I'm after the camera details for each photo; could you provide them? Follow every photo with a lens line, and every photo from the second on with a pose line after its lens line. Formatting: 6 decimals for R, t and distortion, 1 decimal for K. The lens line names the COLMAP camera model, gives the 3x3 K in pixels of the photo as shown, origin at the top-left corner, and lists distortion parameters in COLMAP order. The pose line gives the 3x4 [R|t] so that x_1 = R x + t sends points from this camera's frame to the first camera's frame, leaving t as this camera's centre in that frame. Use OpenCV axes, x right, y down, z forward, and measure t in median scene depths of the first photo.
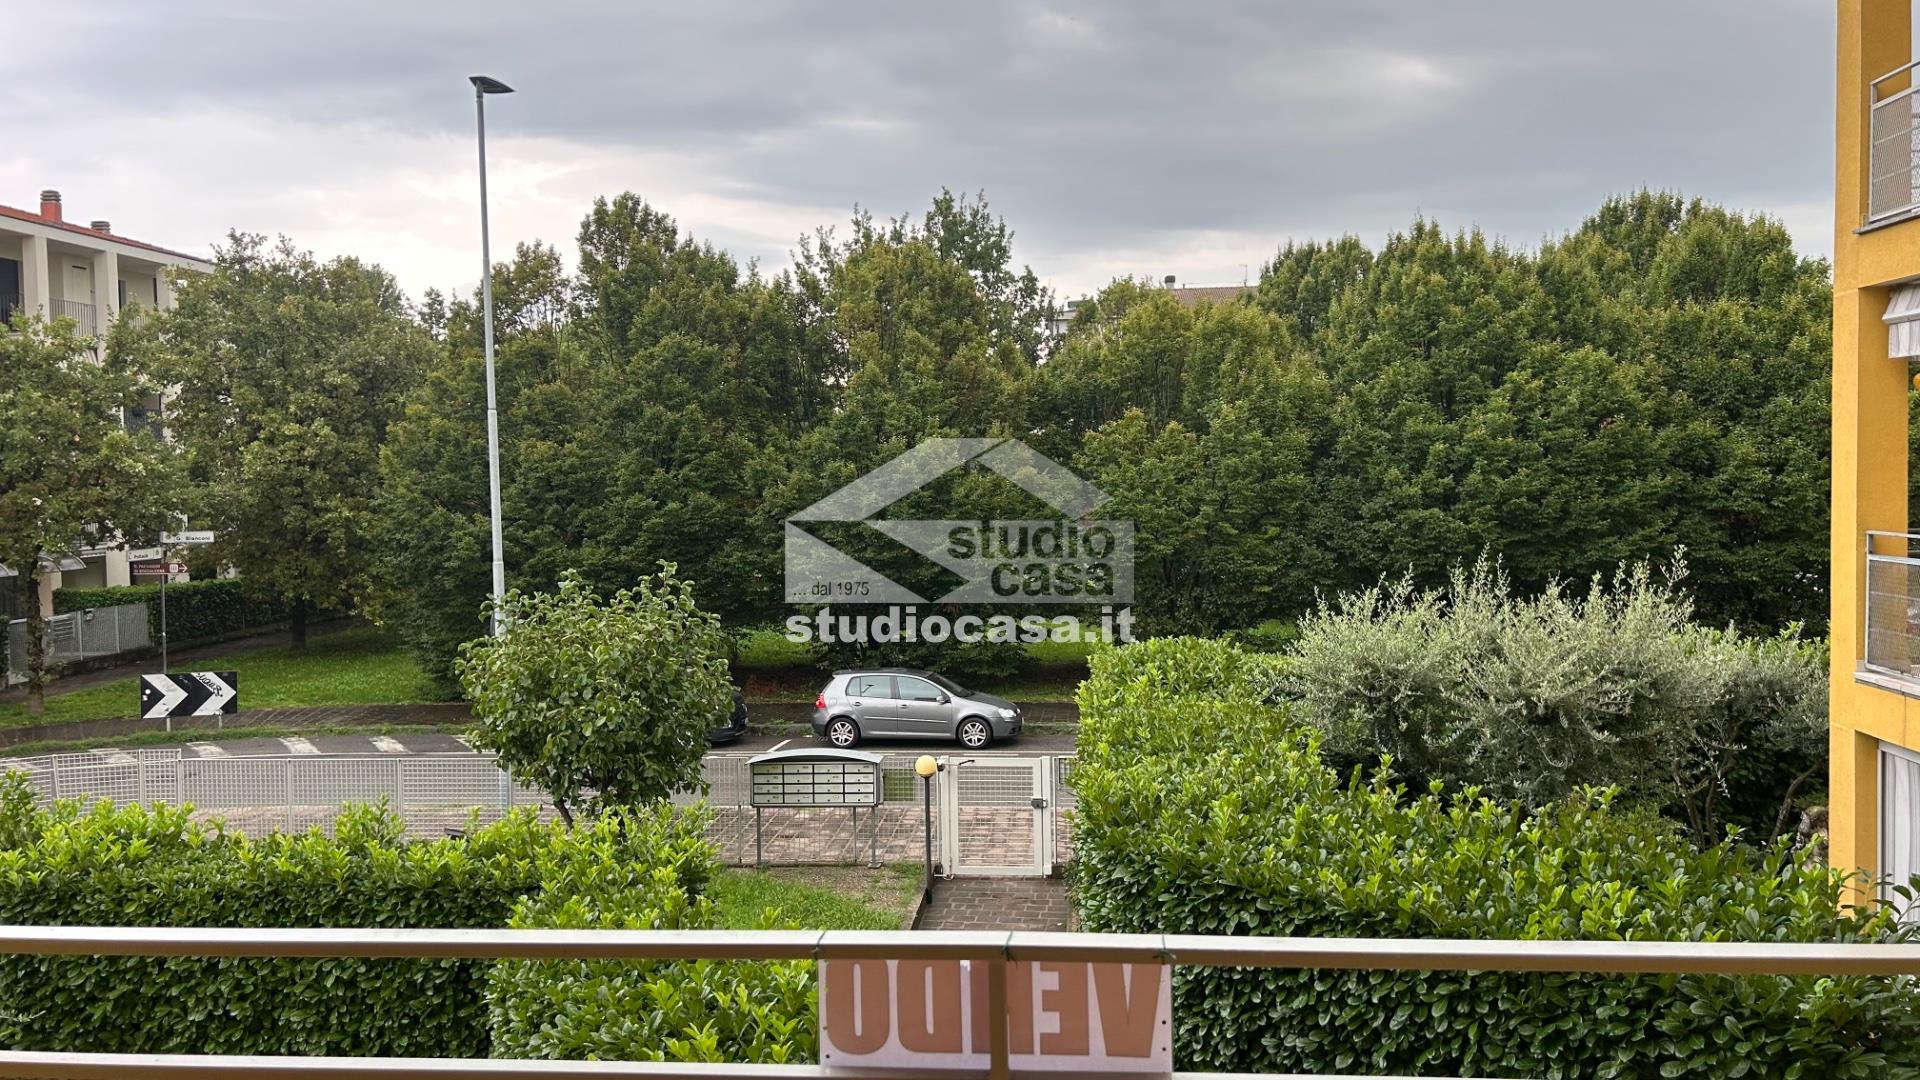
lens RADIAL K [[1421.1, 0, 954.7], [0, 1421.1, 536.0], [0, 0, 1]] dist [0.052738, -0.041052]
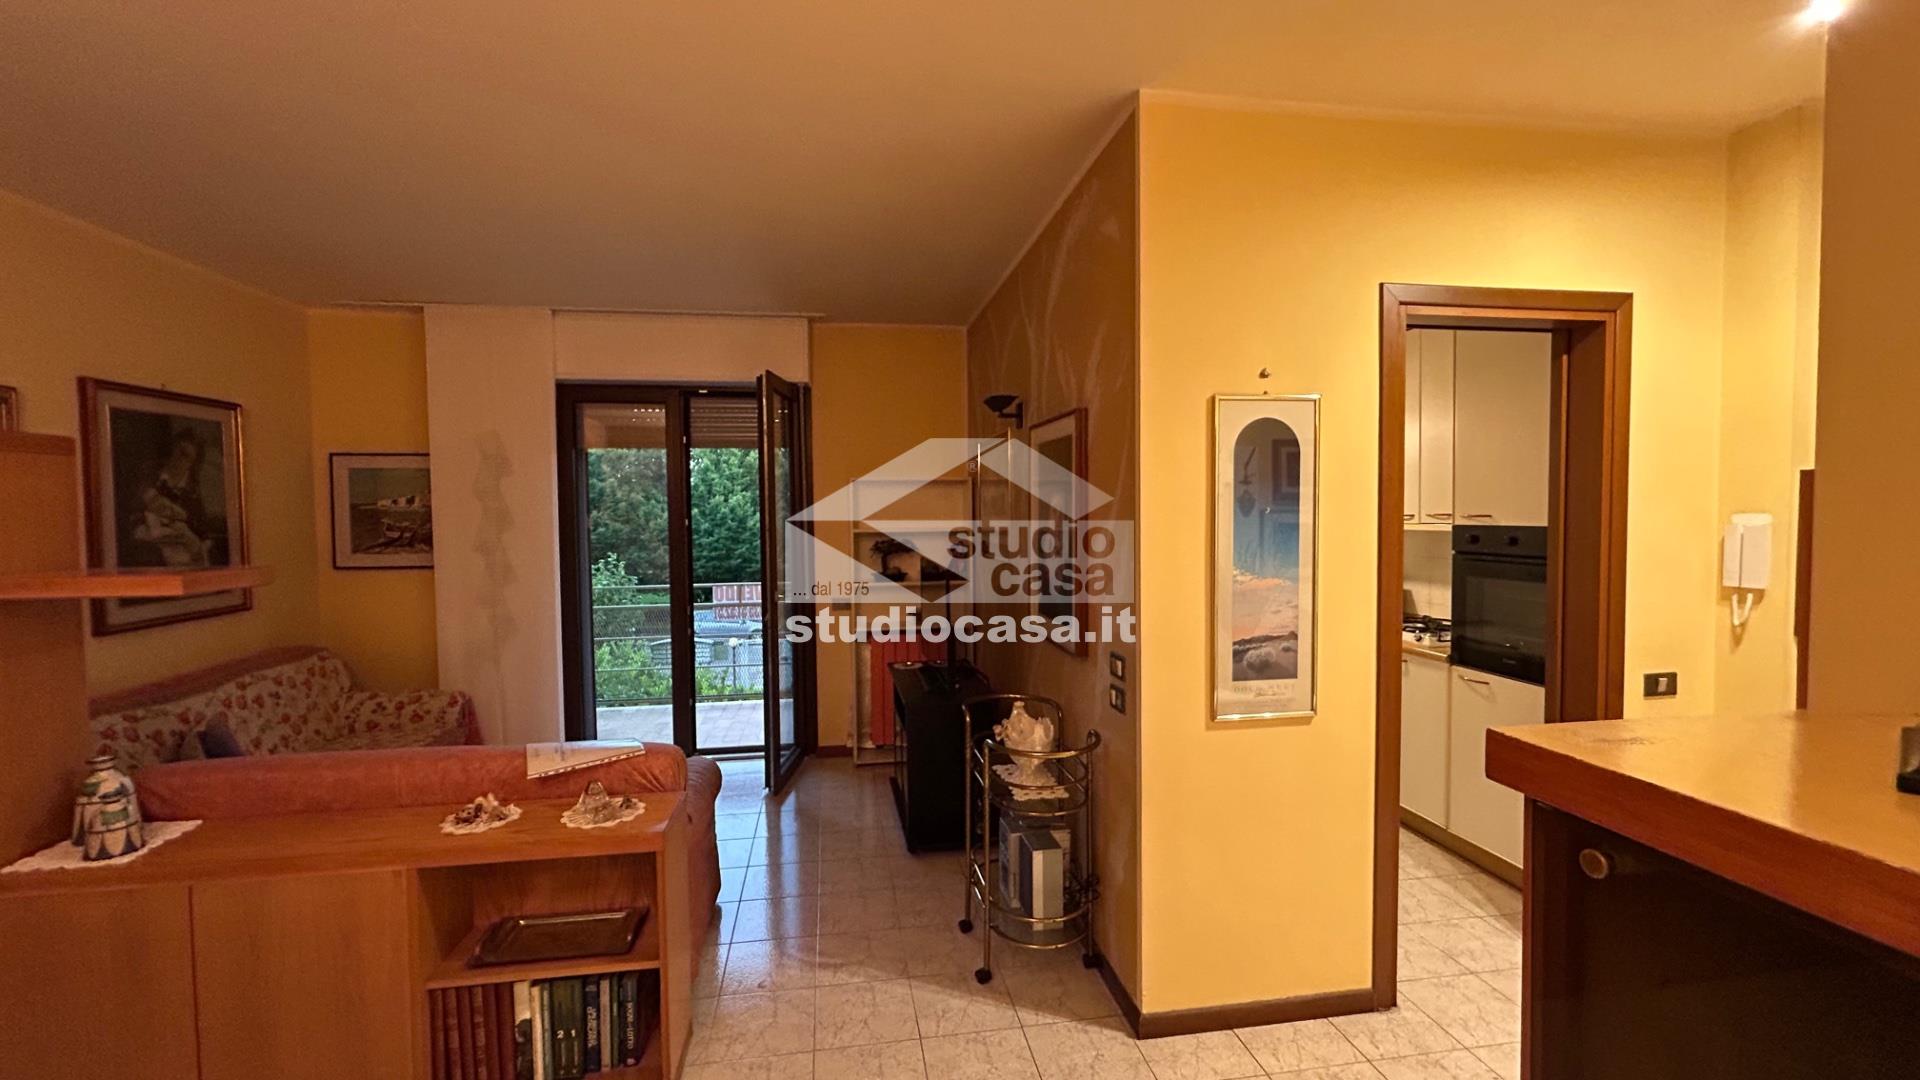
lens RADIAL K [[780.6, 0, 942.5], [0, 780.6, 545.1], [0, 0, 1]] dist [0.002369, 0.001353]
pose [[0.971489, -0.002376, 0.237074, 0.004832], [0.003611, 0.999982, -0.004774, 0.006912], [-0.237059, 0.005494, 0.971480, -0.161797]]
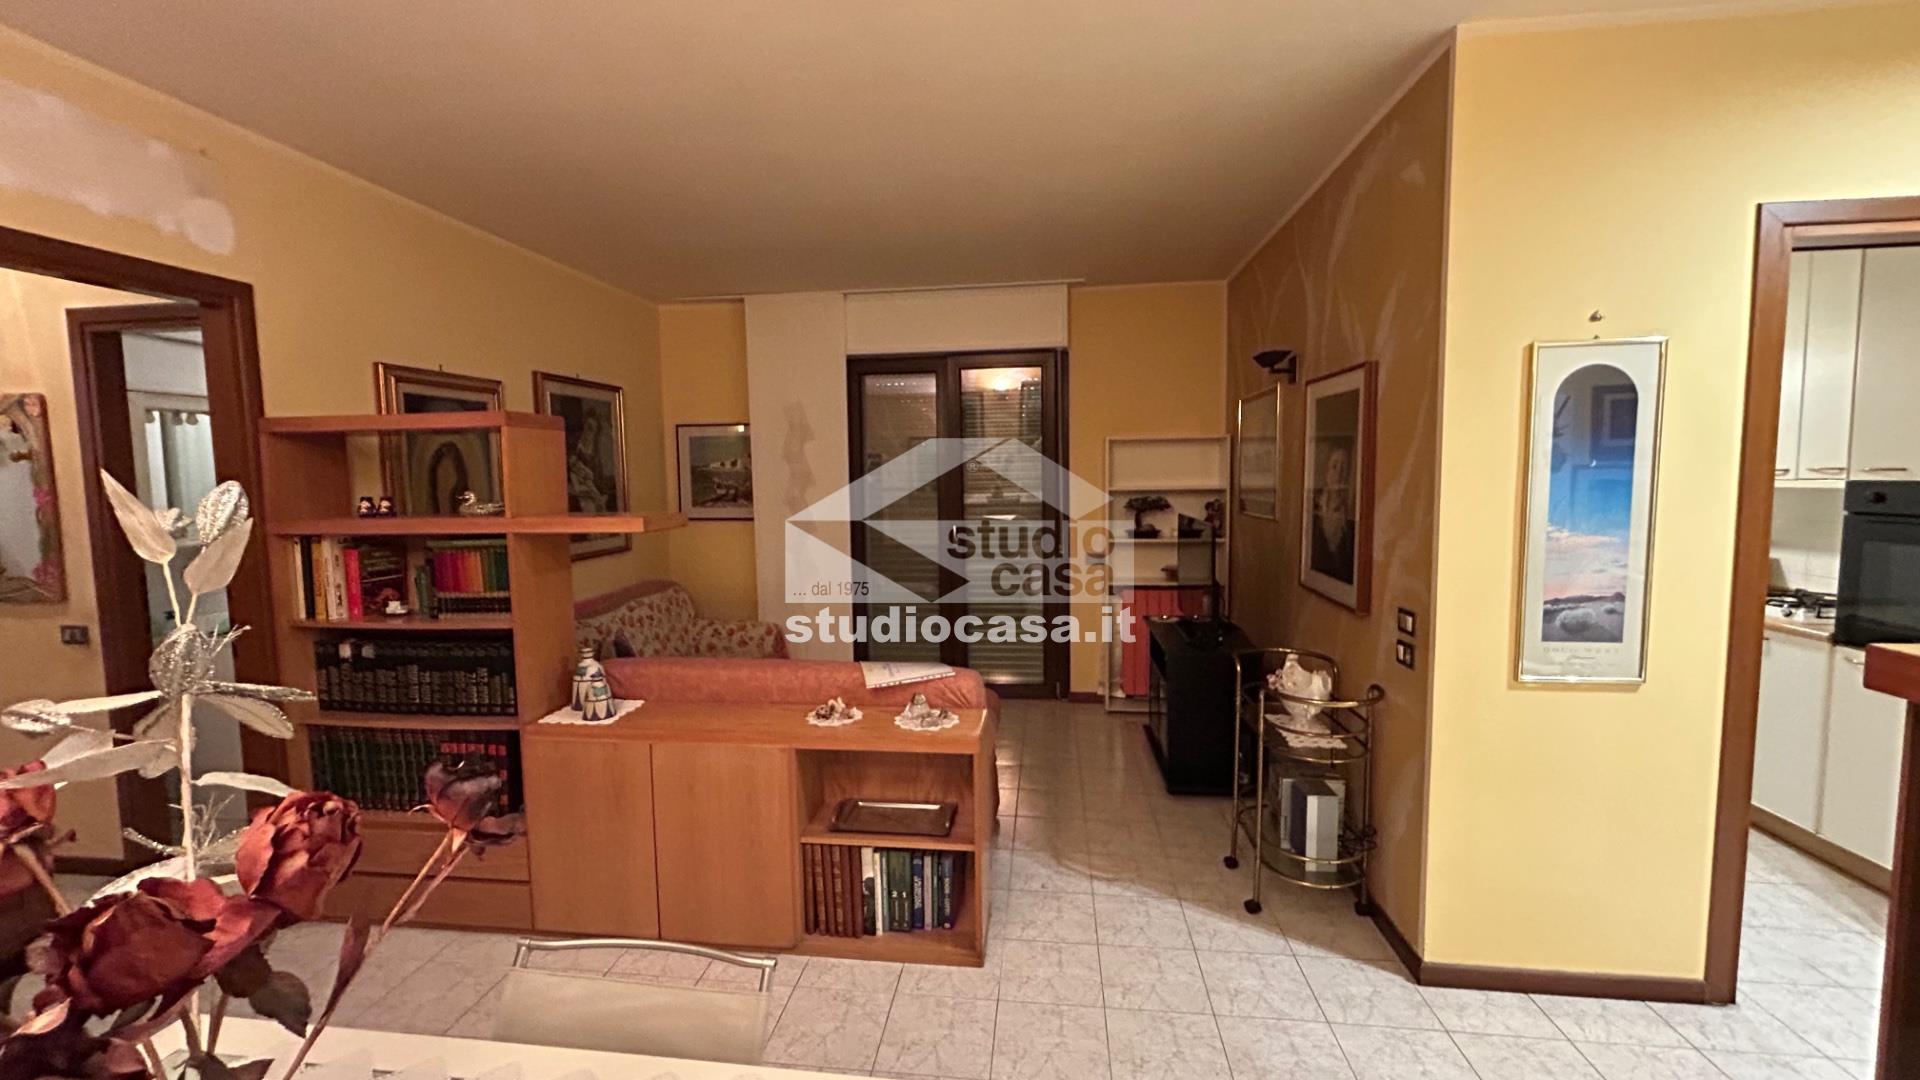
lens RADIAL K [[780.6, 0, 948.3], [0, 780.6, 543.2], [0, 0, 1]] dist [0.002369, 0.001353]
pose [[0.999324, 0.005951, -0.036268, -0.002798], [-0.004407, 0.999086, 0.042508, 0.007799], [0.036488, -0.042320, 0.998438, -0.169459]]
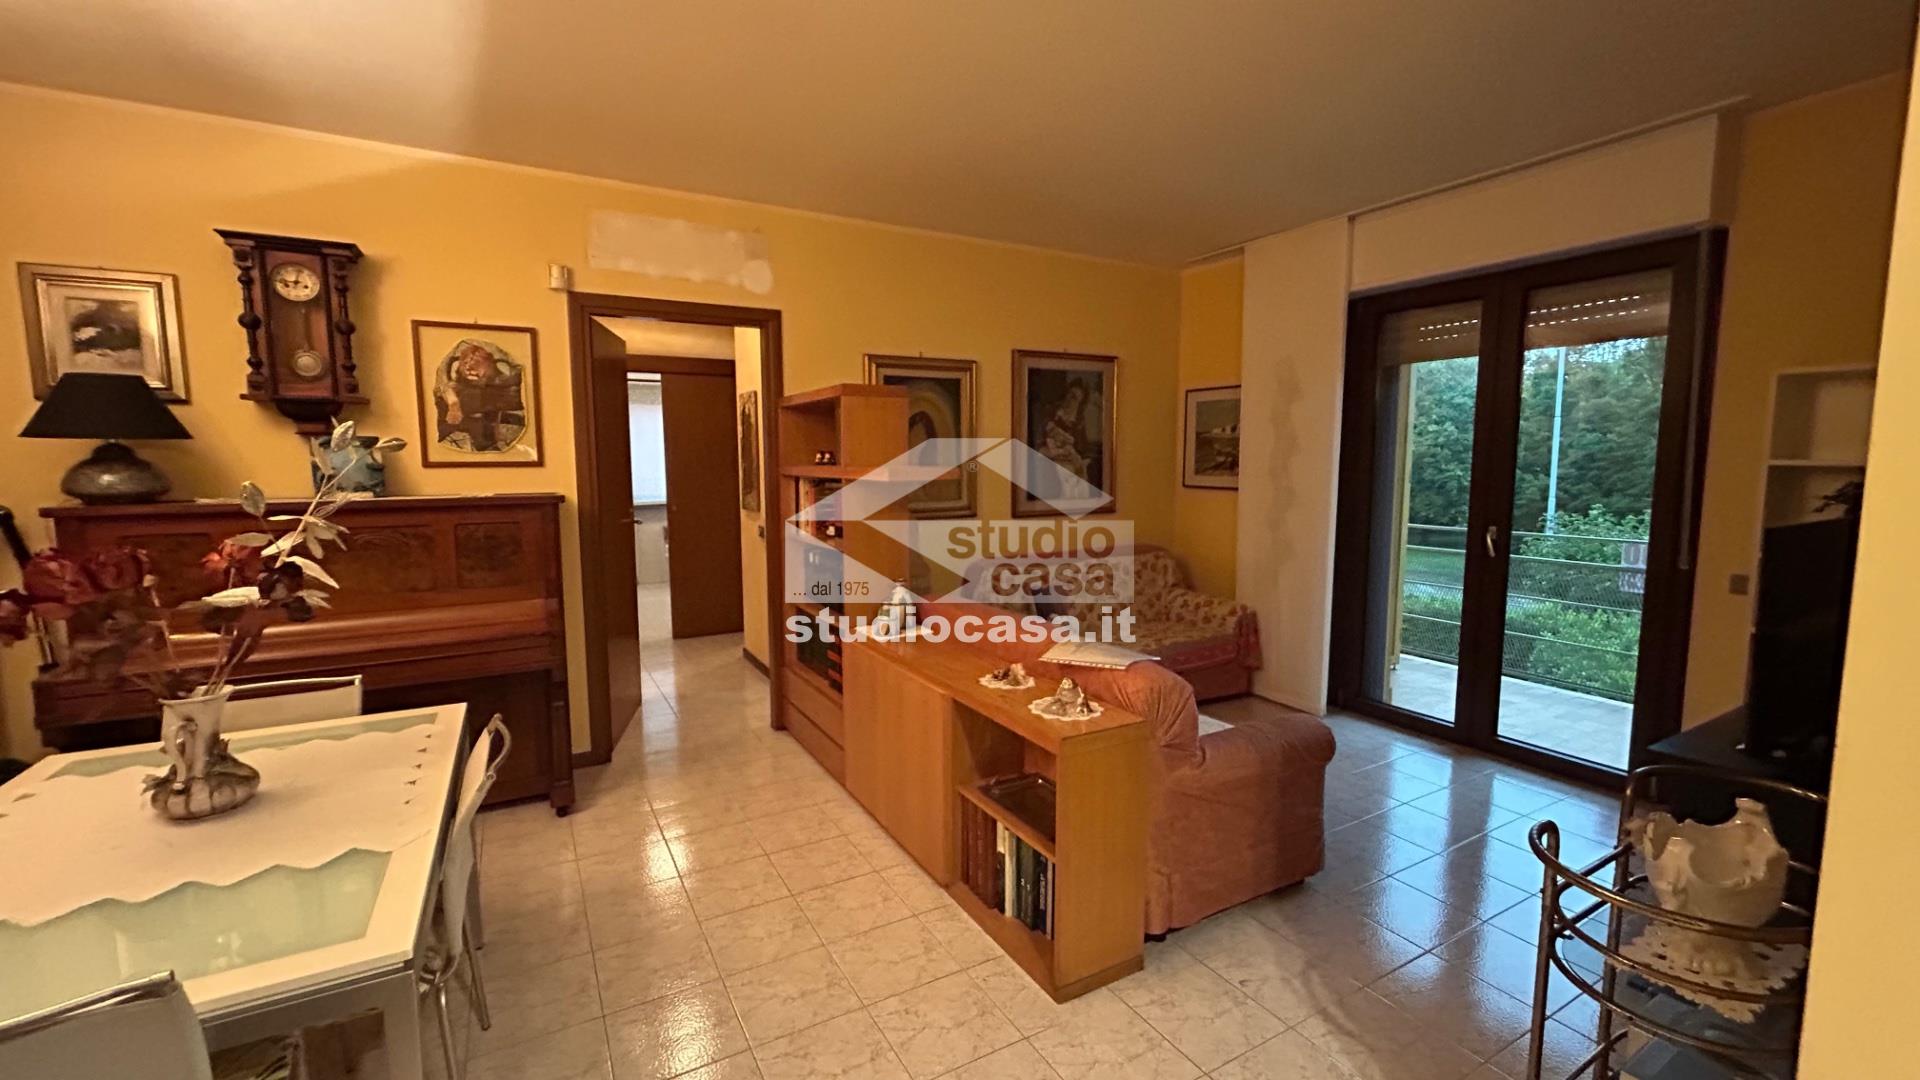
lens RADIAL K [[780.6, 0, 966.0], [0, 780.6, 537.4], [0, 0, 1]] dist [0.002369, 0.001353]
pose [[0.577850, 0.100370, -0.809948, 0.044590], [-0.047026, 0.994855, 0.089733, 0.008102], [0.814787, -0.013764, 0.579597, -0.137003]]
